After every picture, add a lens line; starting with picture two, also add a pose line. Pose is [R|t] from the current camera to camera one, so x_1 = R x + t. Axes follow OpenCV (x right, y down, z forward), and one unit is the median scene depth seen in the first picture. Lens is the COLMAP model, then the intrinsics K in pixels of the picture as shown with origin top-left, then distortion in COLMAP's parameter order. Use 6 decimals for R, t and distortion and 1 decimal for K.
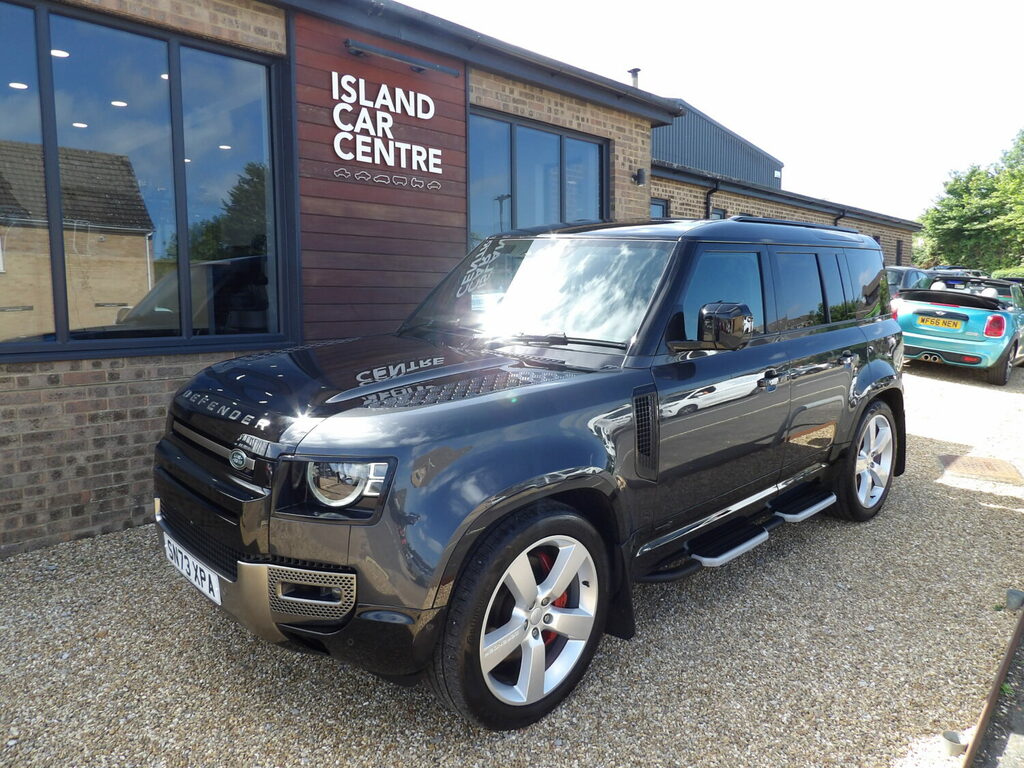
lens RADIAL K [[697.1, 0, 587.8], [0, 697.1, 352.0], [0, 0, 1]] dist [0.043587, -0.047662]
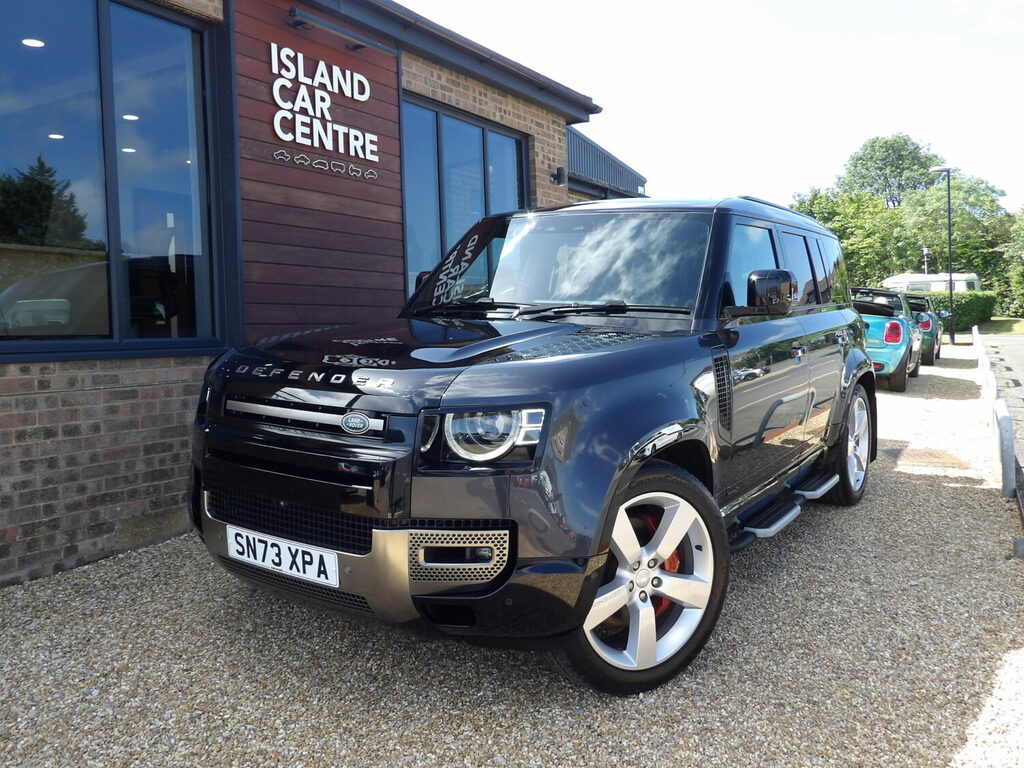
lens RADIAL K [[807.7, 0, 590.7], [0, 807.7, 338.1], [0, 0, 1]] dist [-0.012196, 0.029875]
pose [[0.974536, -0.035005, 0.221483, -0.215340], [0.051685, 0.996210, -0.069966, 0.066404], [-0.218194, 0.079632, 0.972651, -0.050520]]
